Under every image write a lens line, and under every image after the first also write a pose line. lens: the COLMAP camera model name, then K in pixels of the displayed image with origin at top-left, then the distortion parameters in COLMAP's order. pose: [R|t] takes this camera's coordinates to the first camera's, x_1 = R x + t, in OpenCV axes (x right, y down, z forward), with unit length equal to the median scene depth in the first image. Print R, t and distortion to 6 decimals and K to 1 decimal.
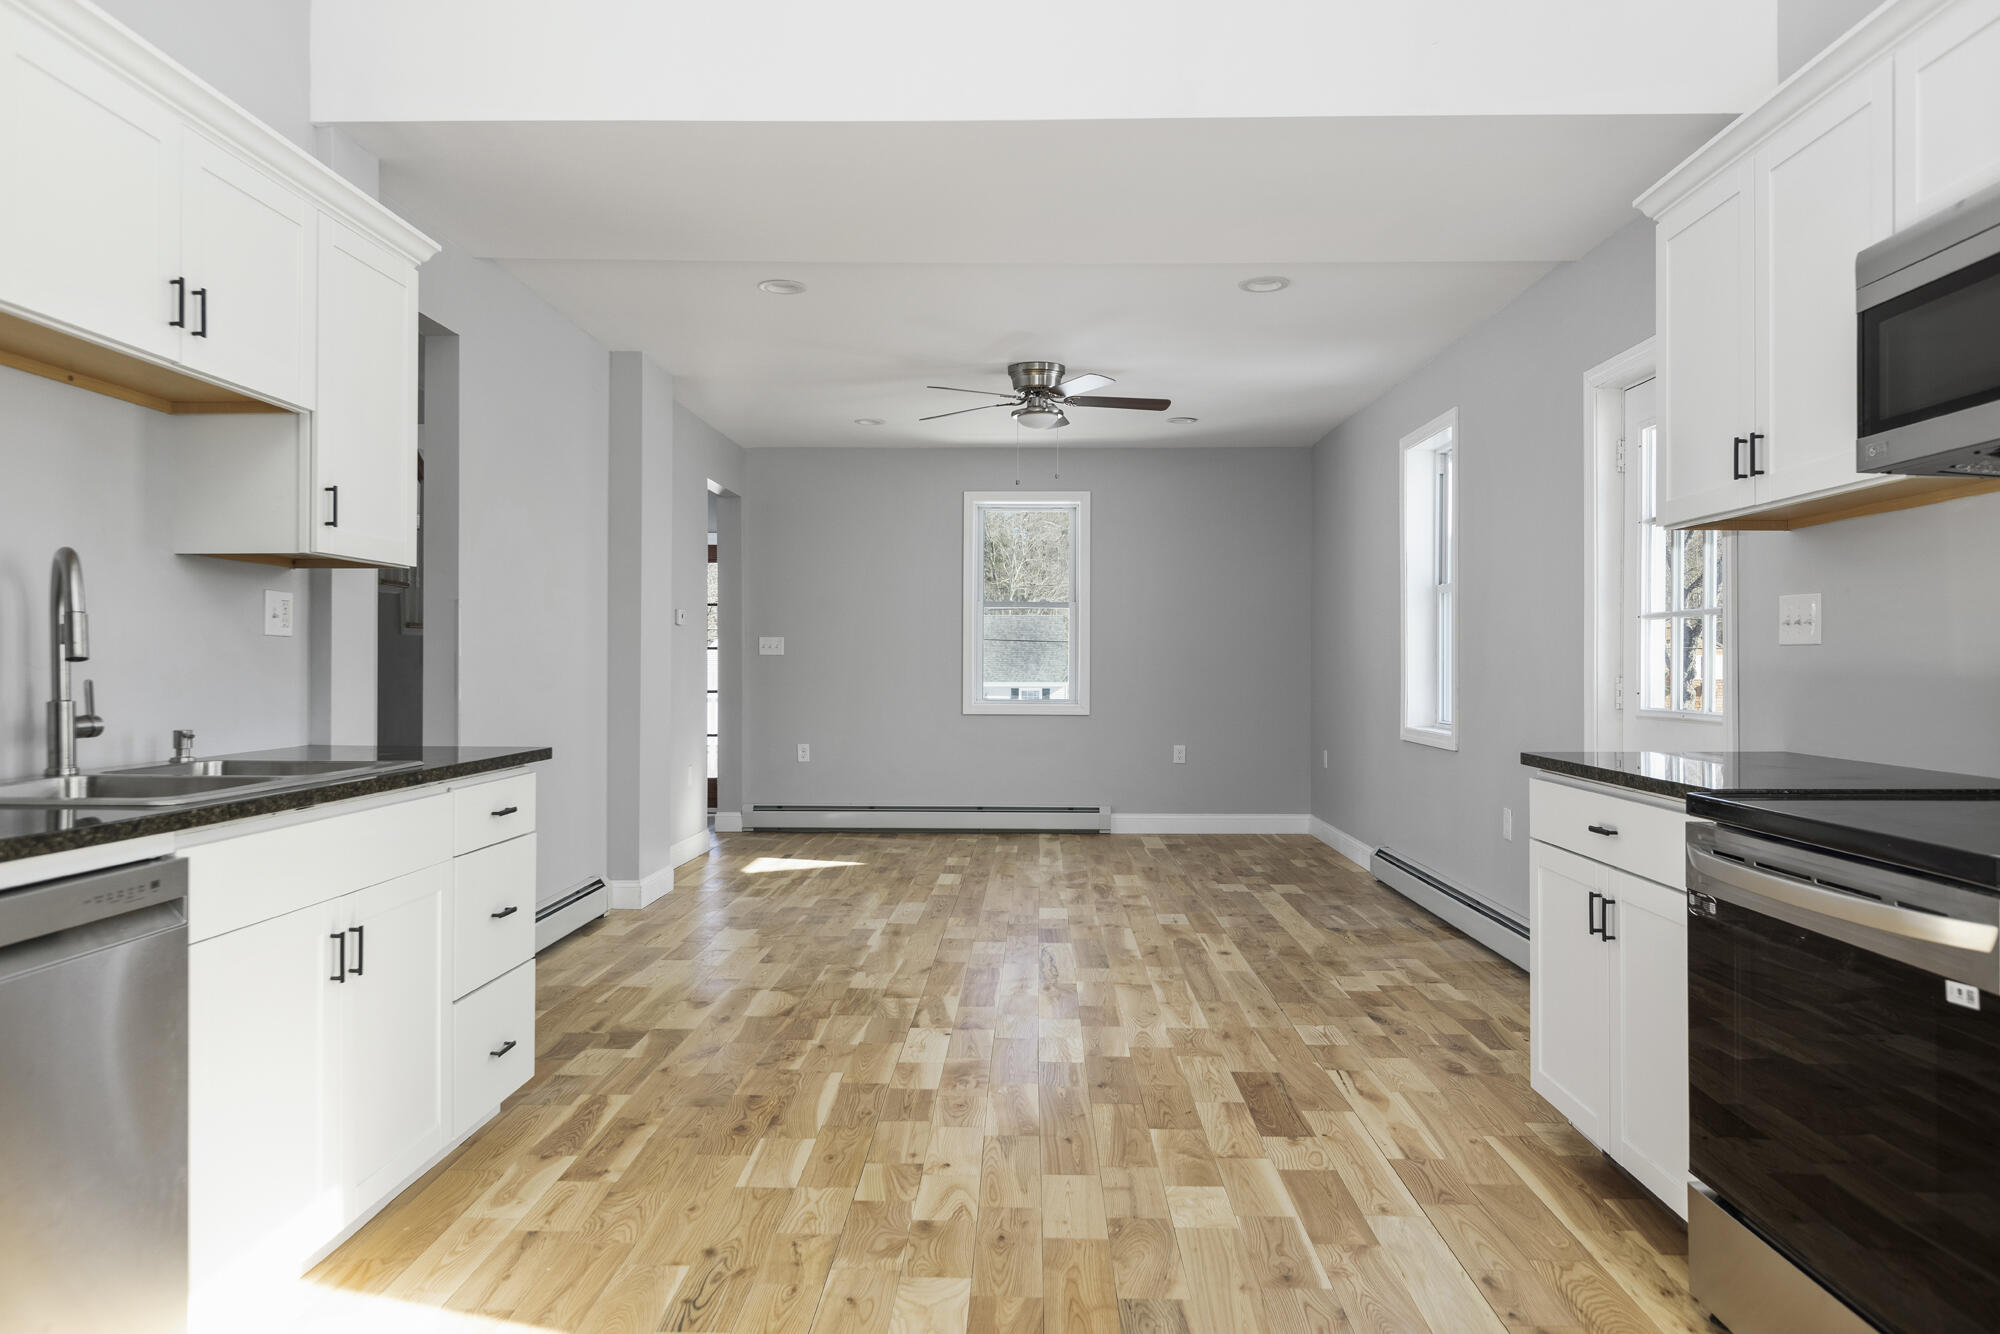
lens RADIAL K [[1307.7, 0, 996.2], [0, 1307.7, 666.3], [0, 0, 1]] dist [-0.002995, -0.001026]
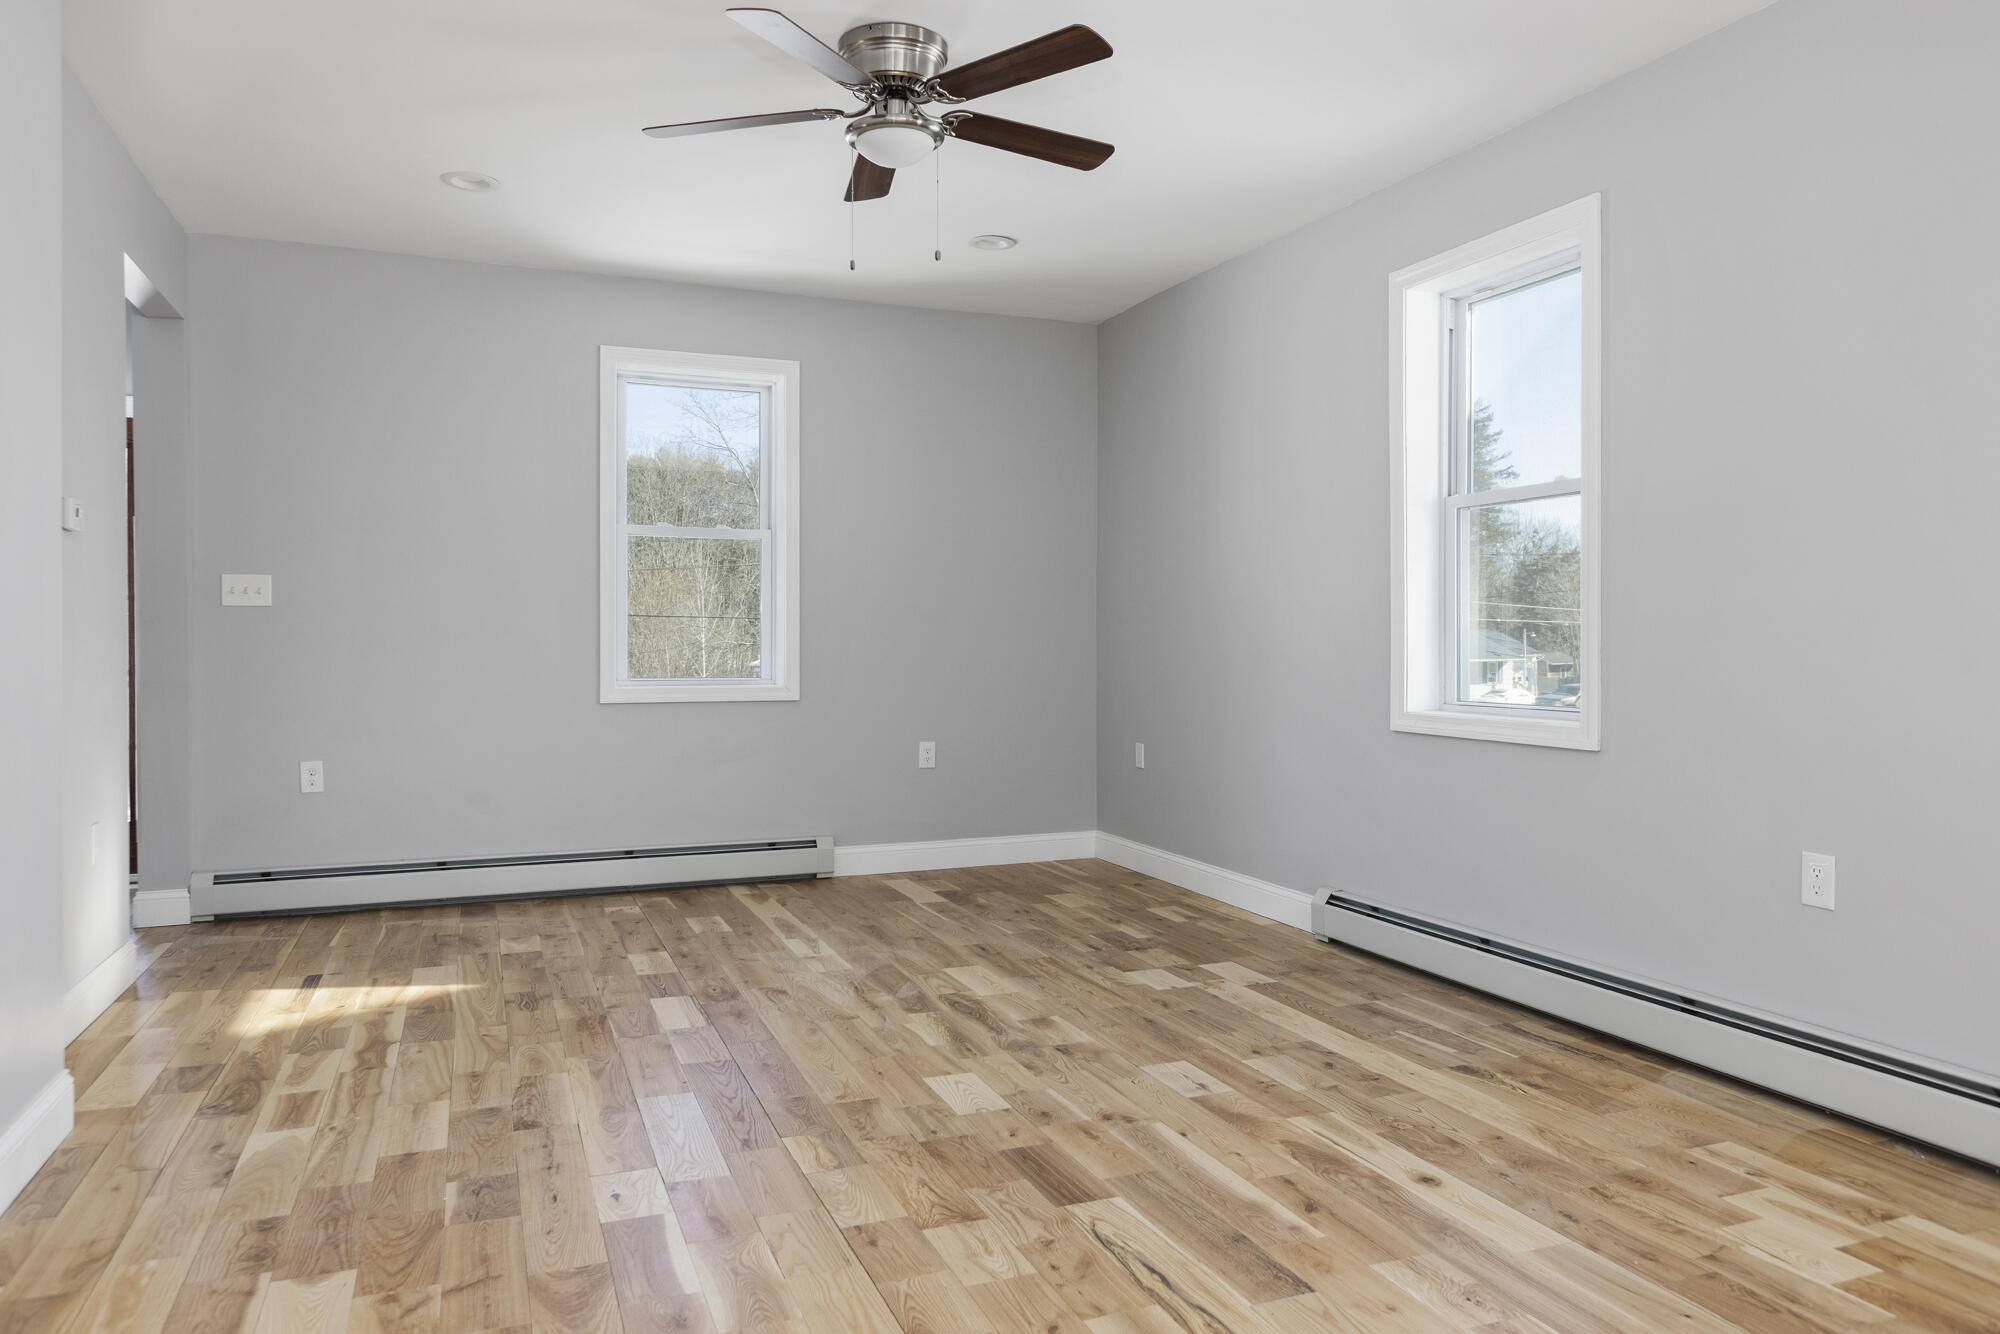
lens RADIAL K [[1307.7, 0, 994.2], [0, 1307.7, 653.1], [0, 0, 1]] dist [-0.002995, -0.001026]
pose [[0.917571, -0.007055, 0.397508, -0.244712], [0.003862, 0.999954, 0.008833, 0.019102], [-0.397552, -0.006570, 0.917556, 0.862578]]
